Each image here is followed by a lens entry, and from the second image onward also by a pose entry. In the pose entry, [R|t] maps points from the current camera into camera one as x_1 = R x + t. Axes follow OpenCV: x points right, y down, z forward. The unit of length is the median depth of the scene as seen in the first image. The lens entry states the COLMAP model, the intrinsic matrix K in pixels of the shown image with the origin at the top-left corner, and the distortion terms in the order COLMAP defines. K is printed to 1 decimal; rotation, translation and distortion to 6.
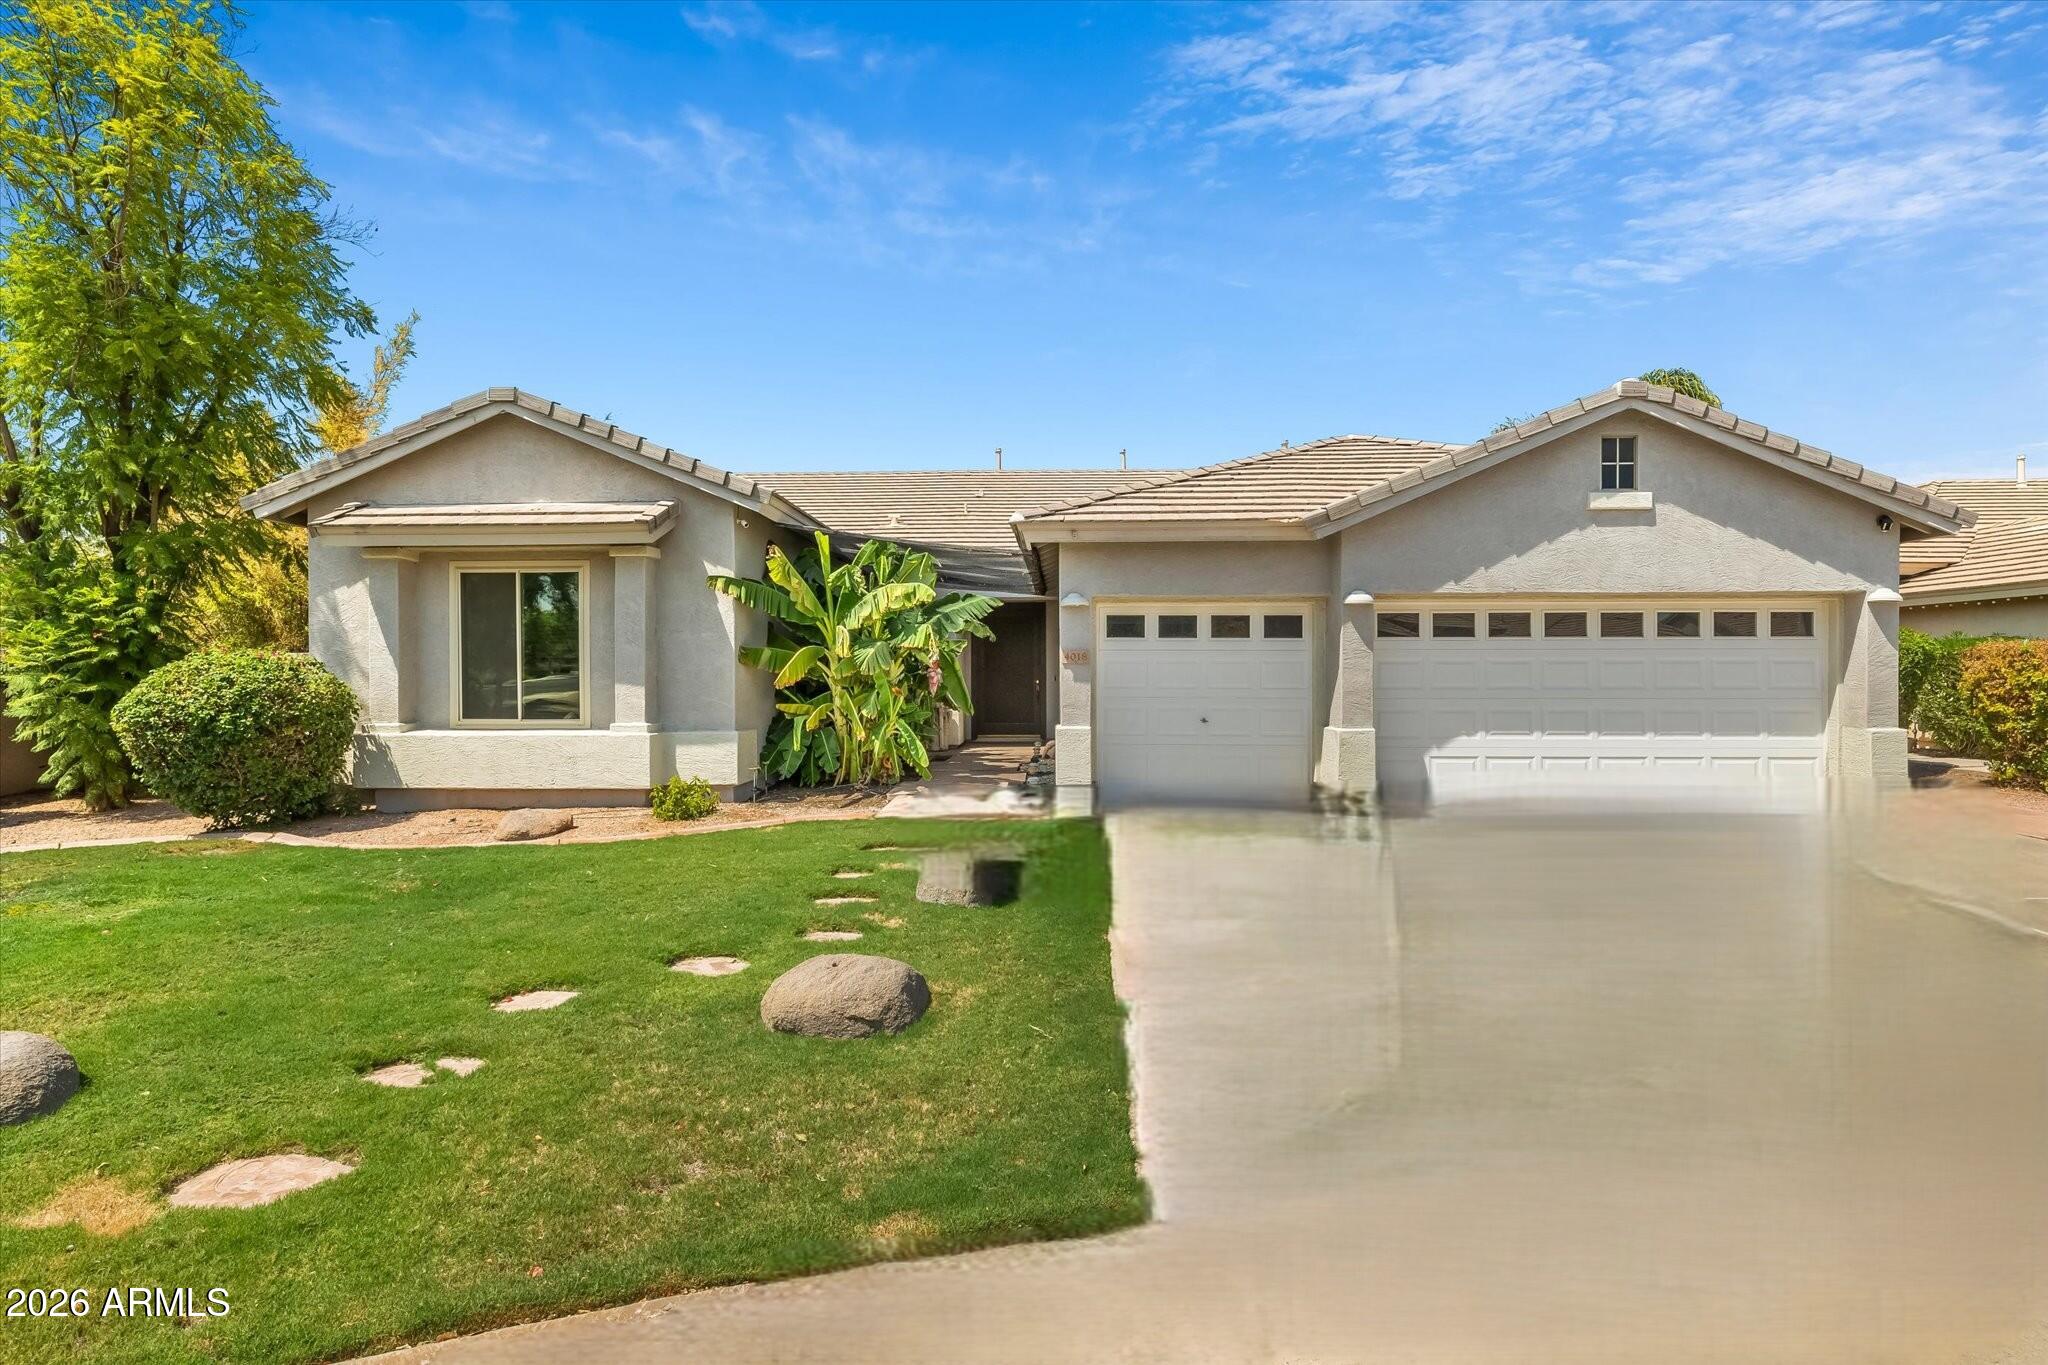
lens RADIAL K [[902.0, 0, 1023.6], [0, 902.0, 678.1], [0, 0, 1]] dist [-0.000070, 0.000211]
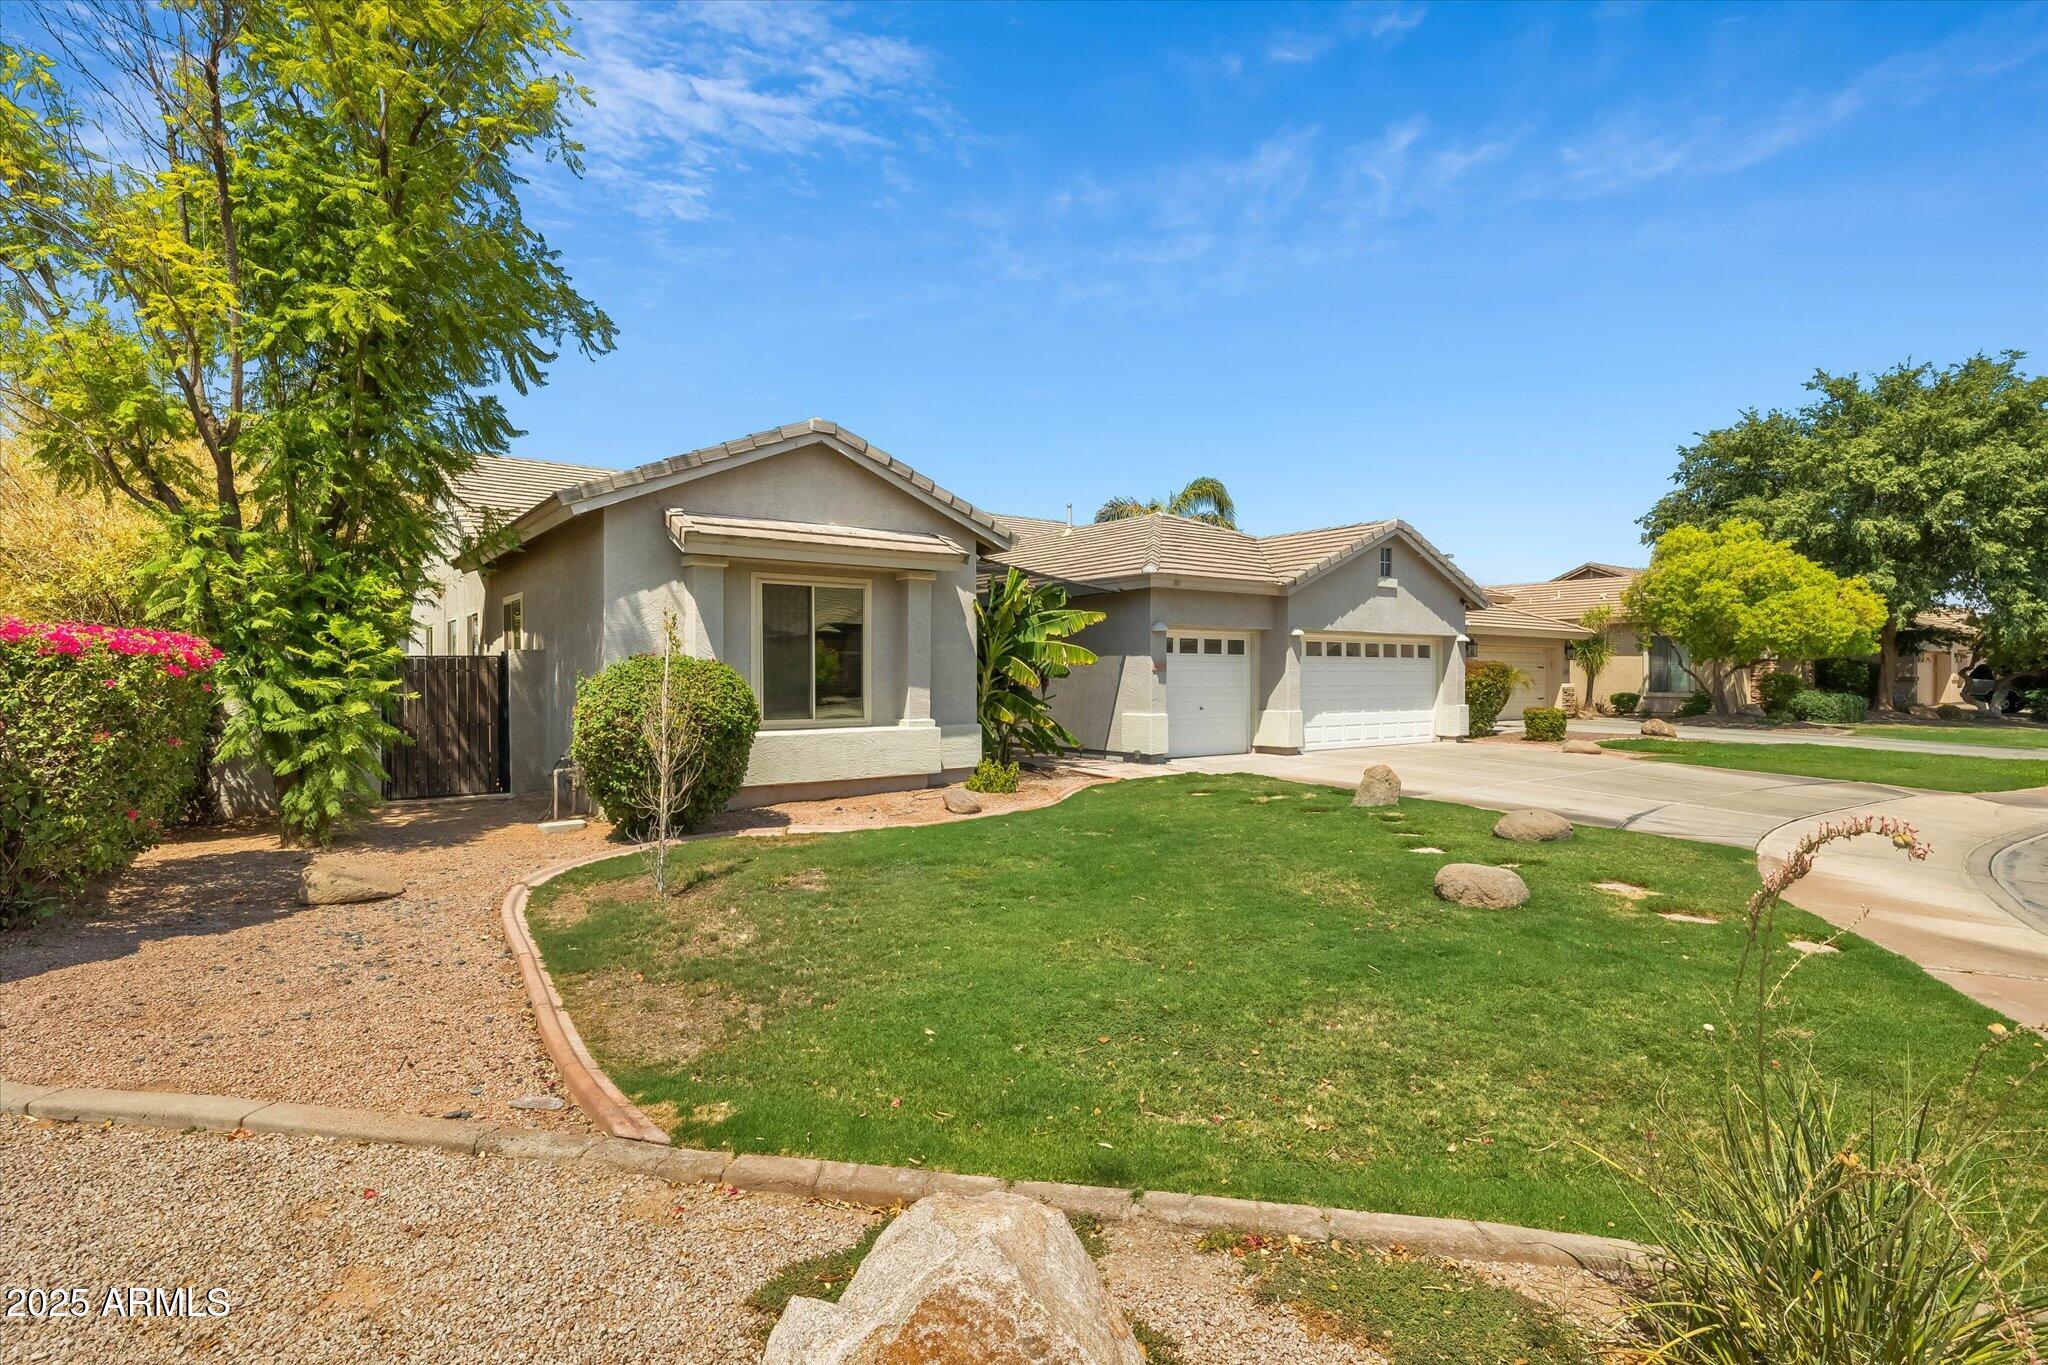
lens RADIAL K [[902.0, 0, 1023.6], [0, 902.0, 678.1], [0, 0, 1]] dist [-0.000070, 0.000211]
pose [[0.808181, -0.000817, 0.588934, -1.002531], [0.004449, 0.999979, -0.004718, 0.001445], [-0.588918, 0.006433, 0.808168, -0.039819]]
